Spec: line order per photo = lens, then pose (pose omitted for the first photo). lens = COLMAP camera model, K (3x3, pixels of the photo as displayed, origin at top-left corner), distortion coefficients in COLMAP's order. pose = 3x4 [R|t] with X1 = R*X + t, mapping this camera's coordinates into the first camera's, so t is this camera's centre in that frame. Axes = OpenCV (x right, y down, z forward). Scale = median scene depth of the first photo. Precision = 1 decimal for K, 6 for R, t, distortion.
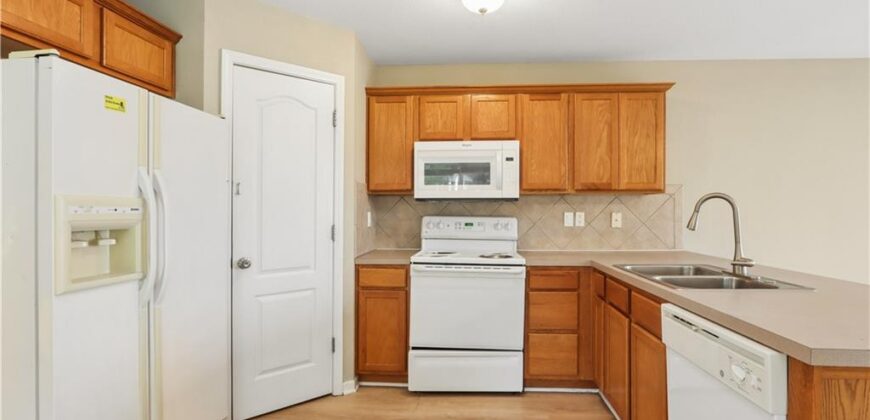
lens RADIAL K [[415.7, 0, 452.6], [0, 415.7, 210.7], [0, 0, 1]] dist [-0.021203, -0.000107]
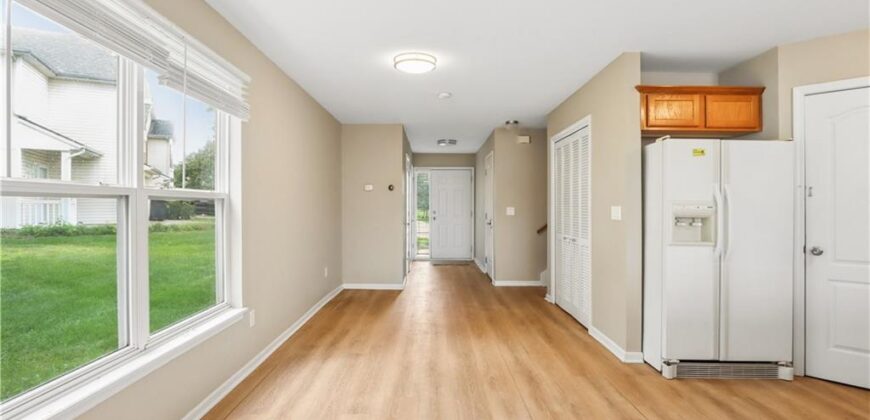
lens RADIAL K [[417.2, 0, 430.9], [0, 417.2, 207.0], [0, 0, 1]] dist [-0.018162, 0.000050]
pose [[0.058743, 0.000992, -0.998273, 0.512261], [-0.009624, 0.999954, 0.000427, 0.003687], [0.998227, 0.009583, 0.058750, -0.181997]]
